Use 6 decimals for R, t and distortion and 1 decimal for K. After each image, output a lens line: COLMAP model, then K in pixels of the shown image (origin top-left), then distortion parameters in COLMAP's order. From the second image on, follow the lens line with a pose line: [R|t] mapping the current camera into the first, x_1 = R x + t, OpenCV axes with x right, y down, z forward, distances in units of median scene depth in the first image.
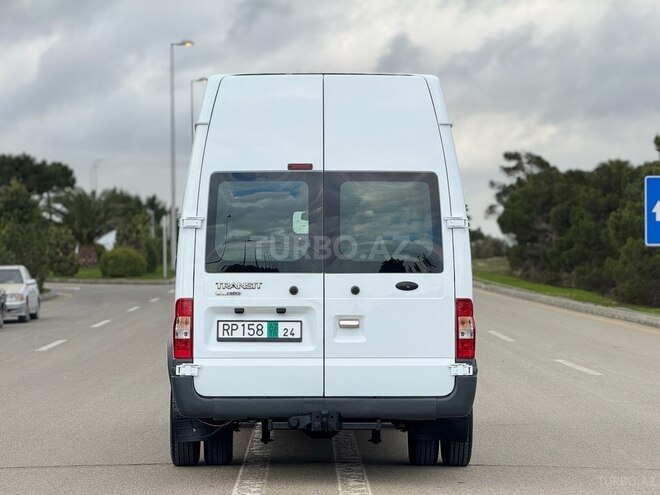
lens RADIAL K [[2377.3, 0, 330.0], [0, 2377.3, 247.5], [0, 0, 1]] dist [0.147579, 1.268350]
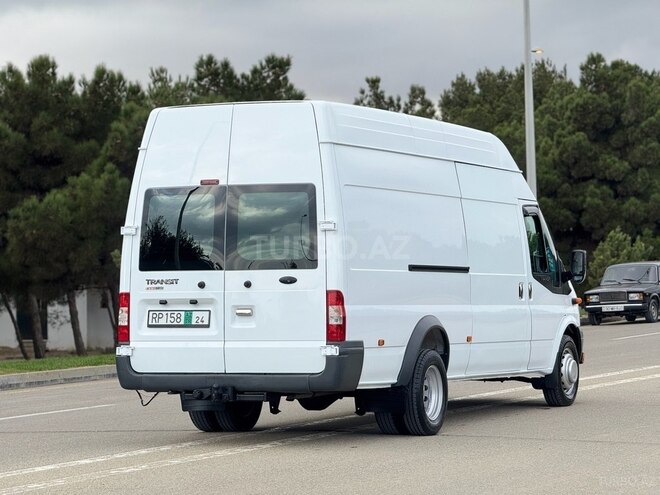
lens RADIAL K [[2377.3, 0, 330.0], [0, 2377.3, 247.5], [0, 0, 1]] dist [0.147579, 1.268350]
pose [[0.910717, -0.016973, -0.412682, 0.542081], [0.020932, 0.999768, 0.005074, -0.005754], [0.412500, -0.013259, 0.910861, -0.072820]]
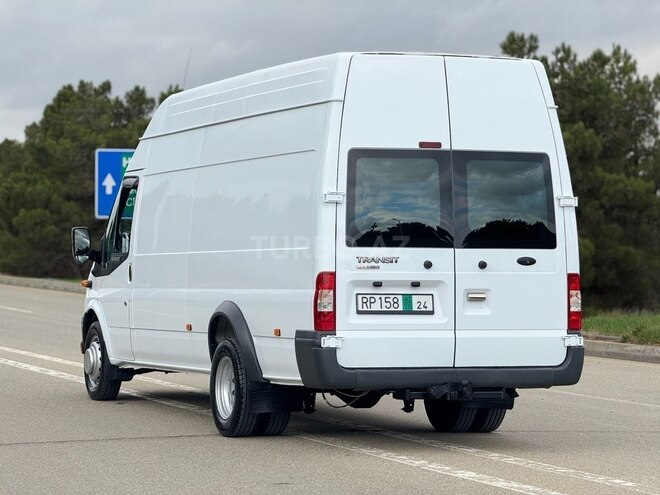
lens RADIAL K [[2377.3, 0, 330.0], [0, 2377.3, 247.5], [0, 0, 1]] dist [0.147579, 1.268350]
pose [[0.941817, 0.008930, 0.336008, -0.402329], [-0.013169, 0.999860, 0.010340, 0.000436], [-0.335869, -0.014164, 0.941802, 0.040624]]
